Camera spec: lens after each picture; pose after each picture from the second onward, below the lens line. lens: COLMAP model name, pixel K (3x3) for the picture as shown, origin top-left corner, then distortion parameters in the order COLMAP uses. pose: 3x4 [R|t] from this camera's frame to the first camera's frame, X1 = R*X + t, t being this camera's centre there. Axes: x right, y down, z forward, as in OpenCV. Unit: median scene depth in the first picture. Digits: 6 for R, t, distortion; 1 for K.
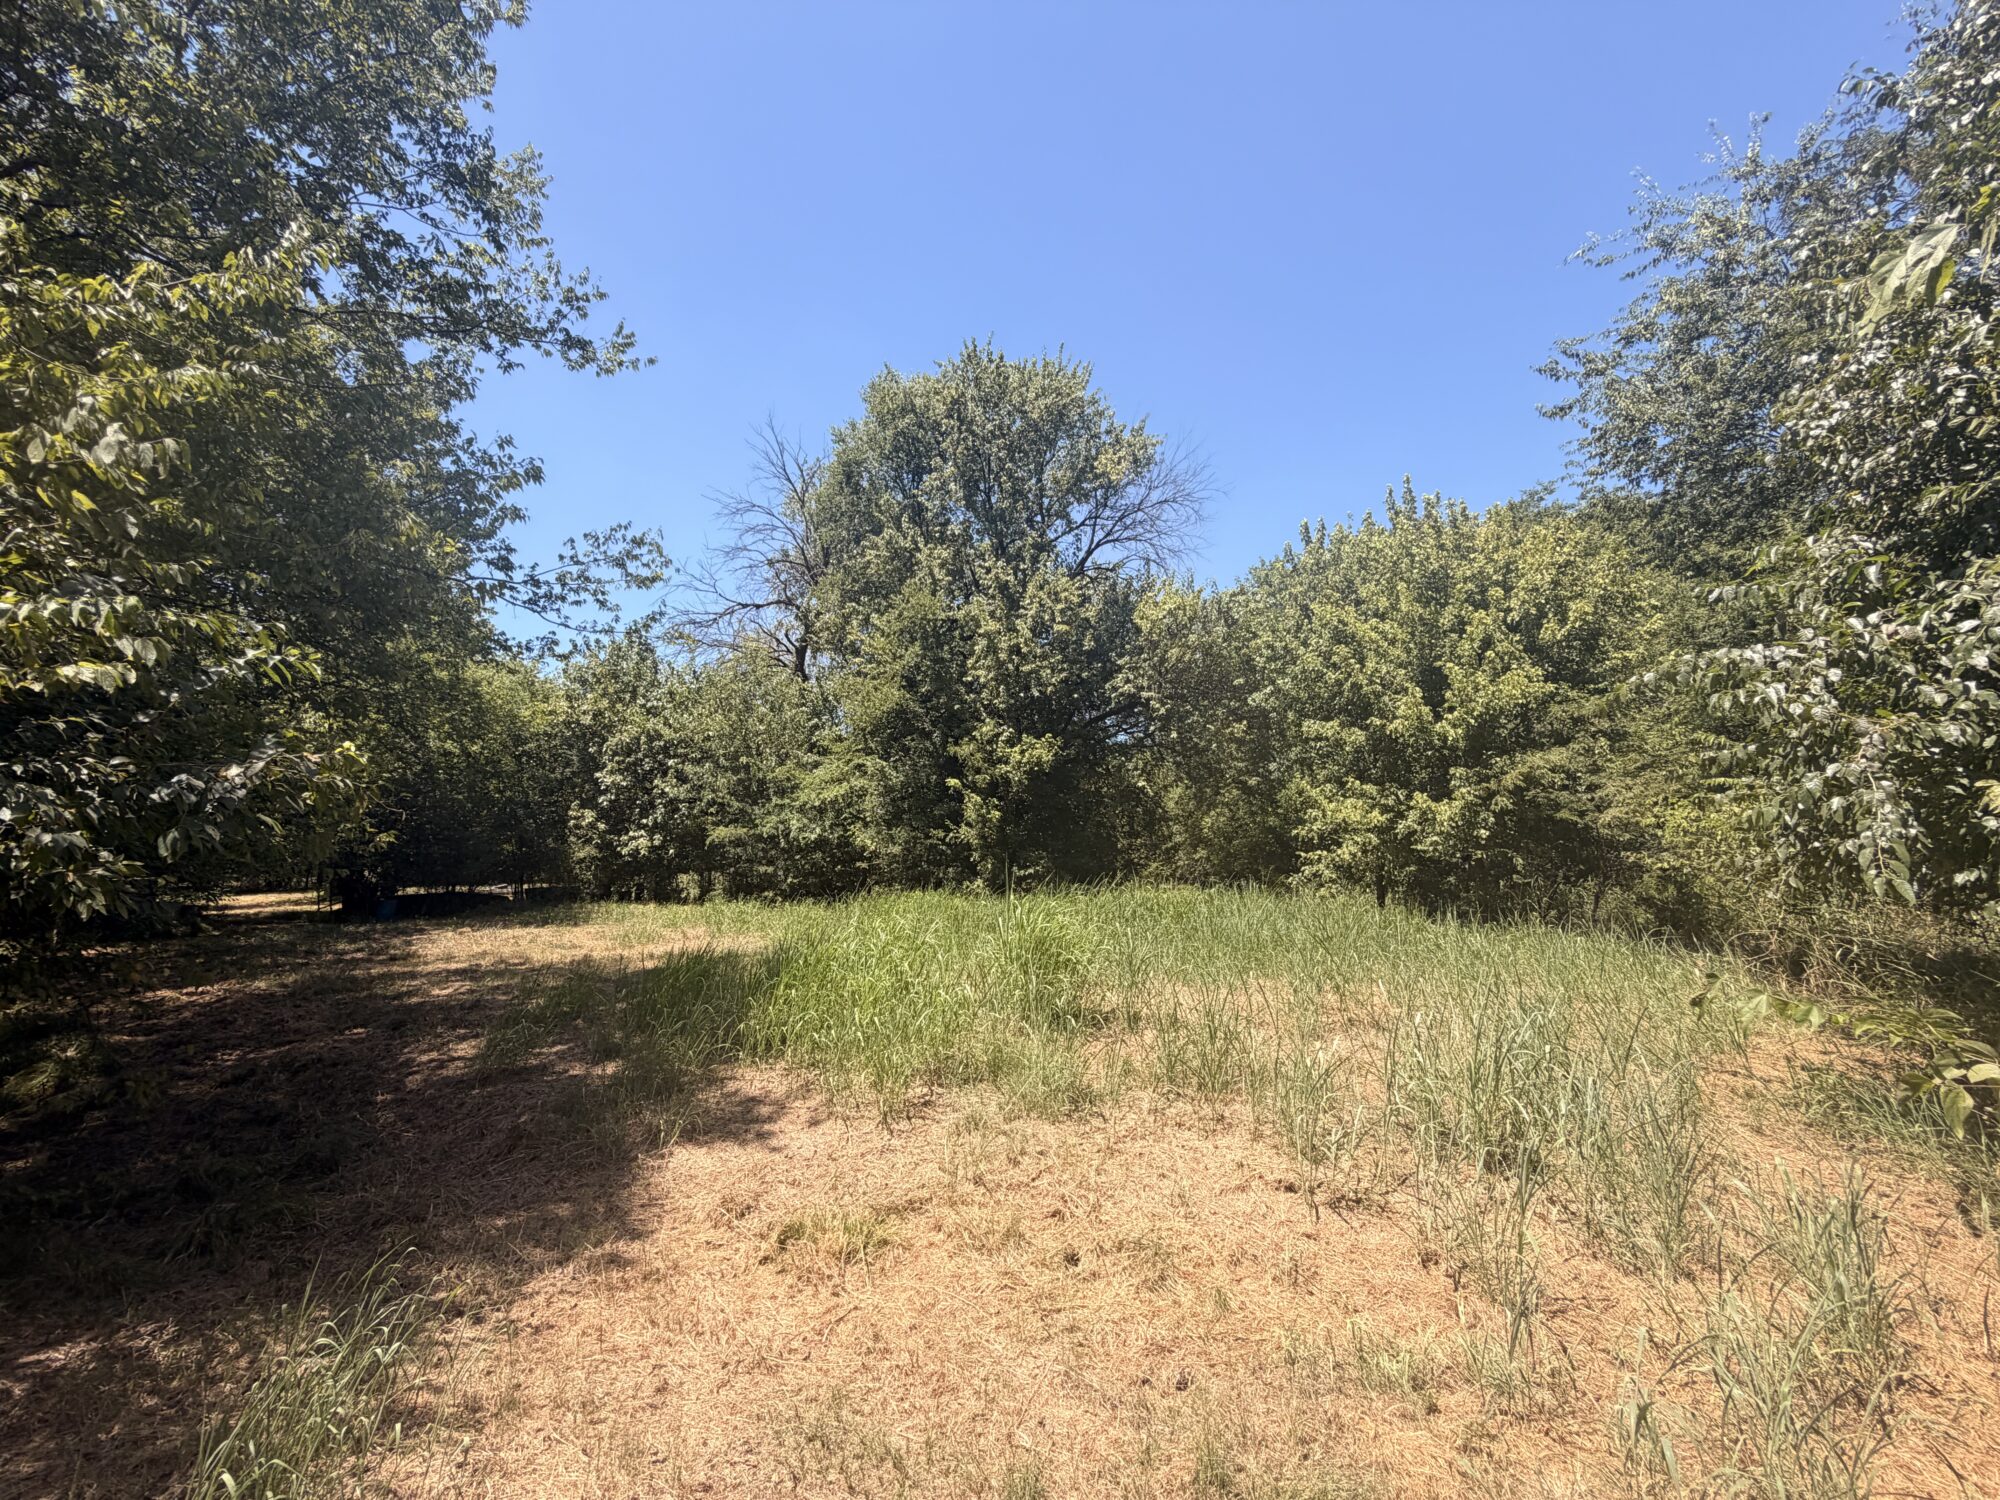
lens RADIAL K [[803.4, 0, 992.3], [0, 803.4, 752.1], [0, 0, 1]] dist [0.000114, 0.000007]
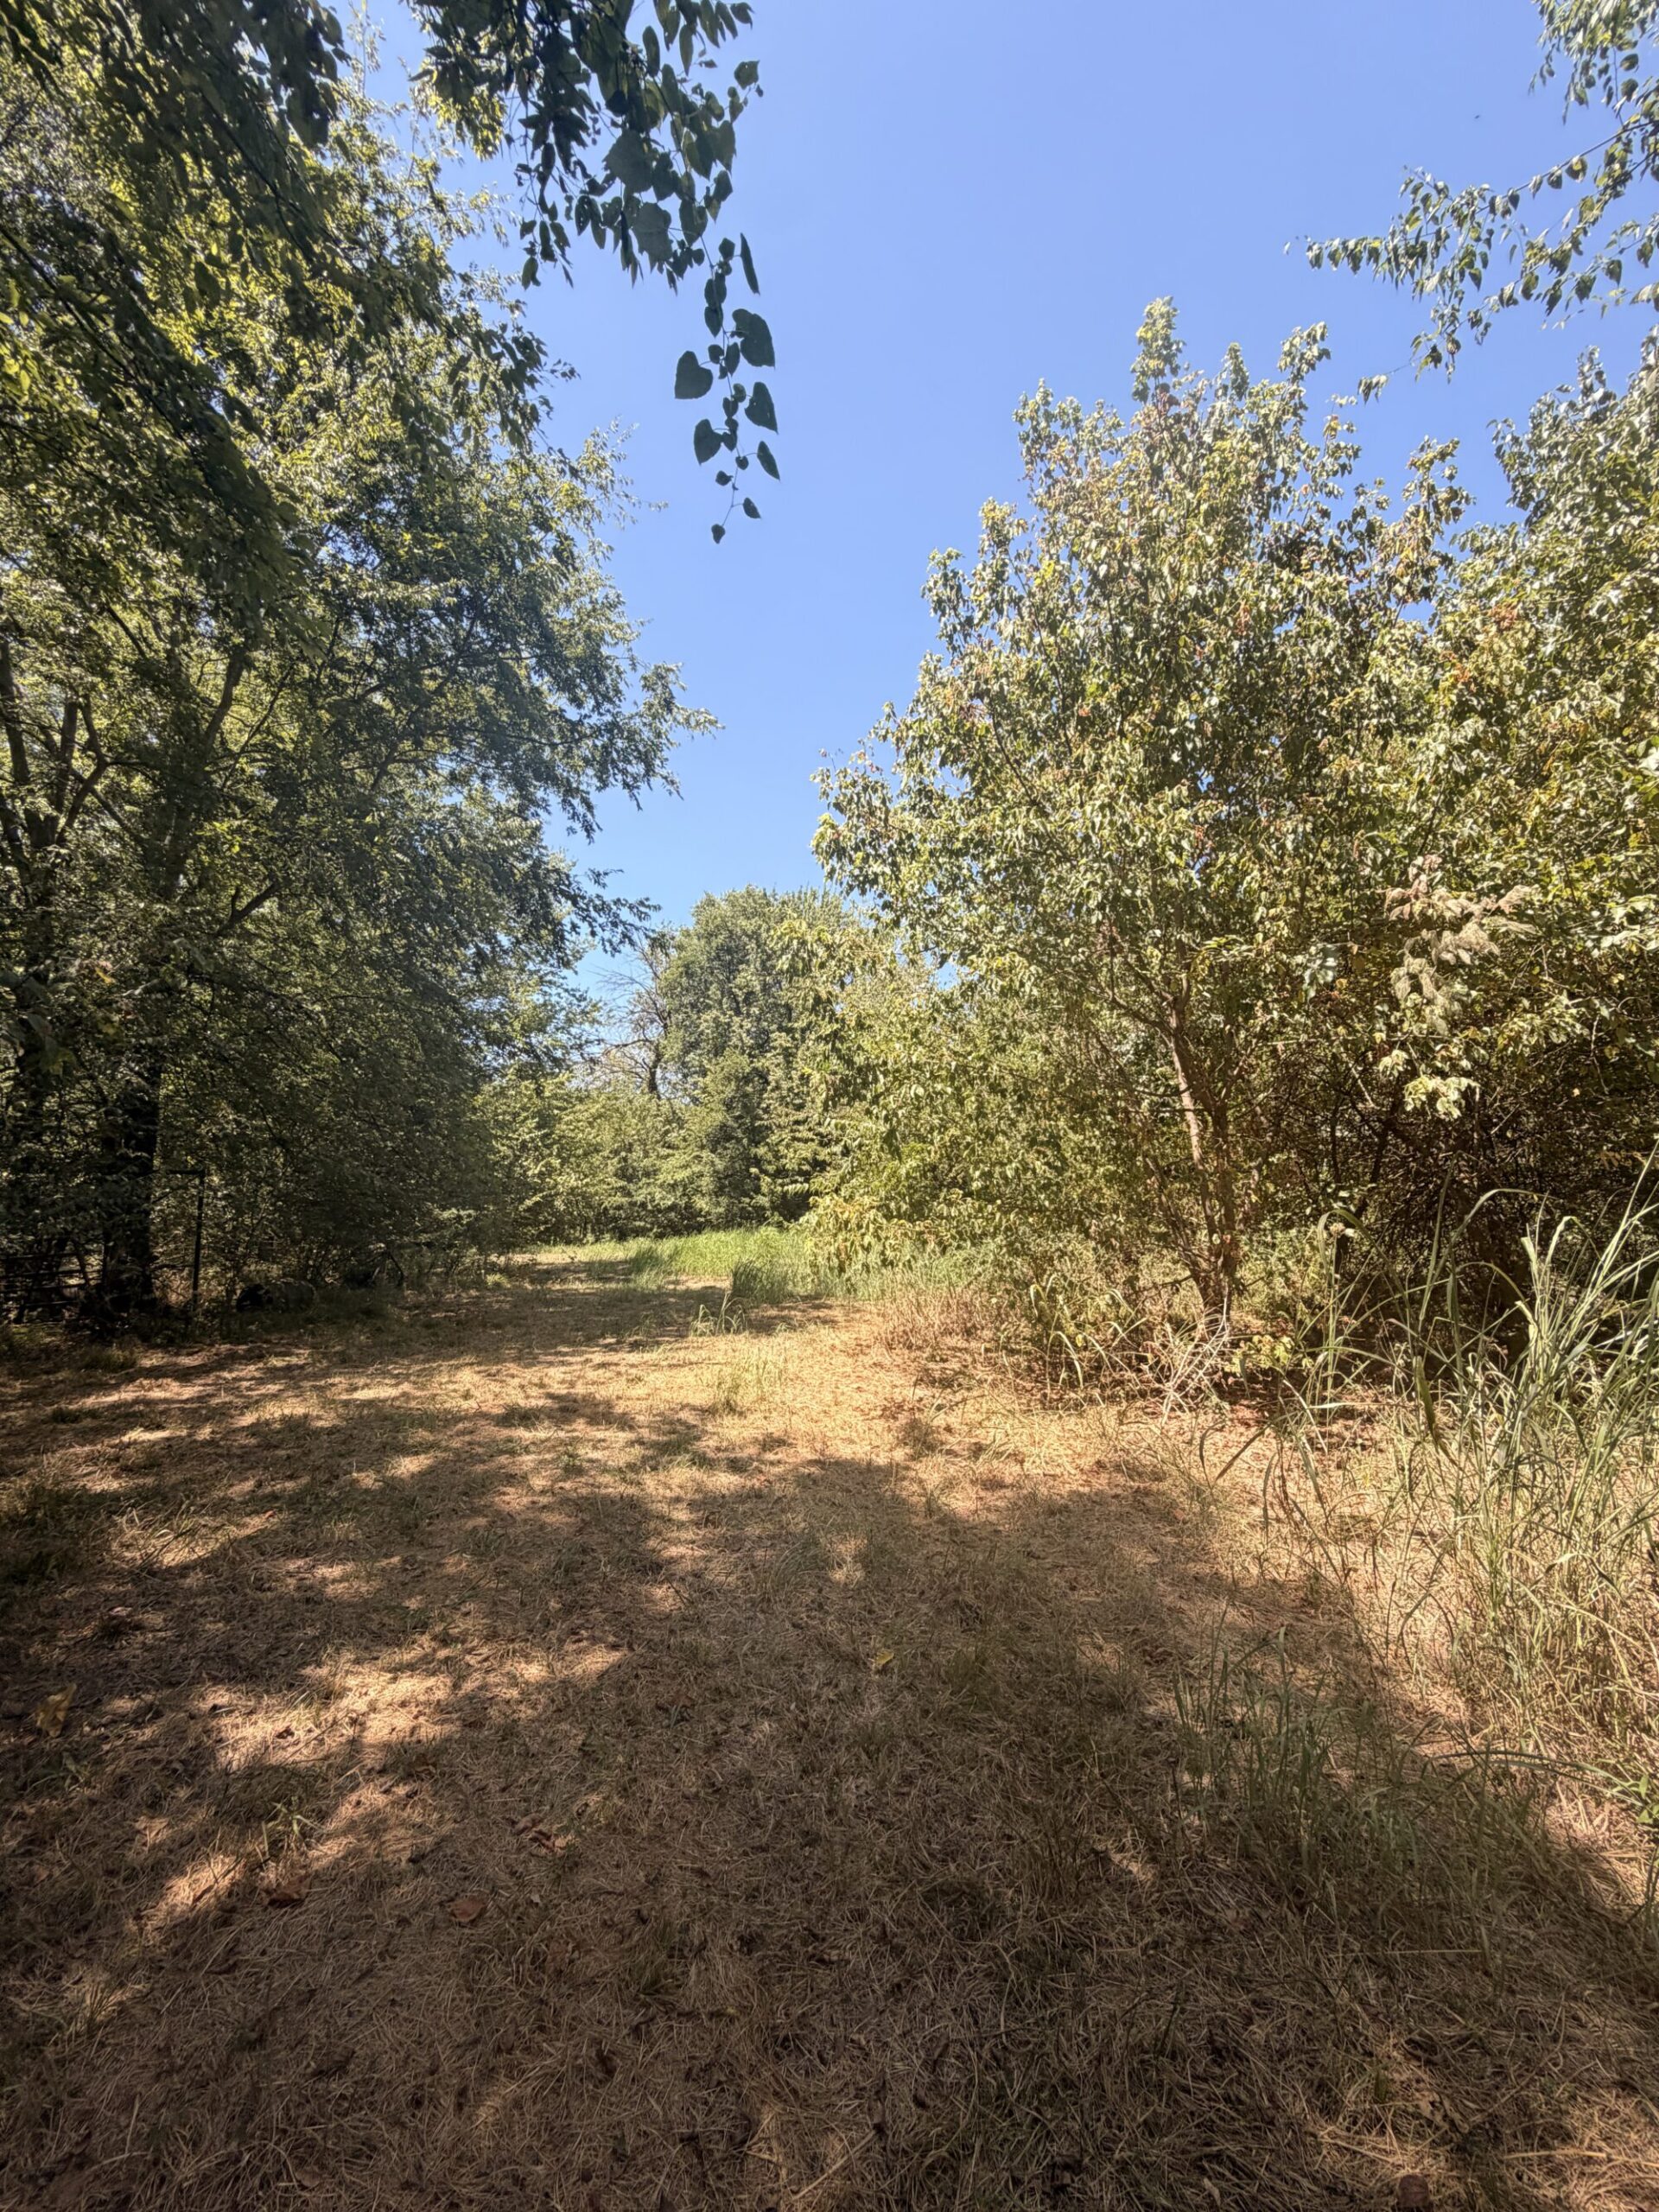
lens RADIAL K [[888.6, 0, 838.1], [0, 888.6, 1105.1], [0, 0, 1]] dist [0.000114, 0.000007]
pose [[0.999931, -0.010323, 0.005544, 0.106696], [0.010328, 0.999946, -0.000728, -0.085854], [-0.005536, 0.000785, 0.999984, -0.783538]]
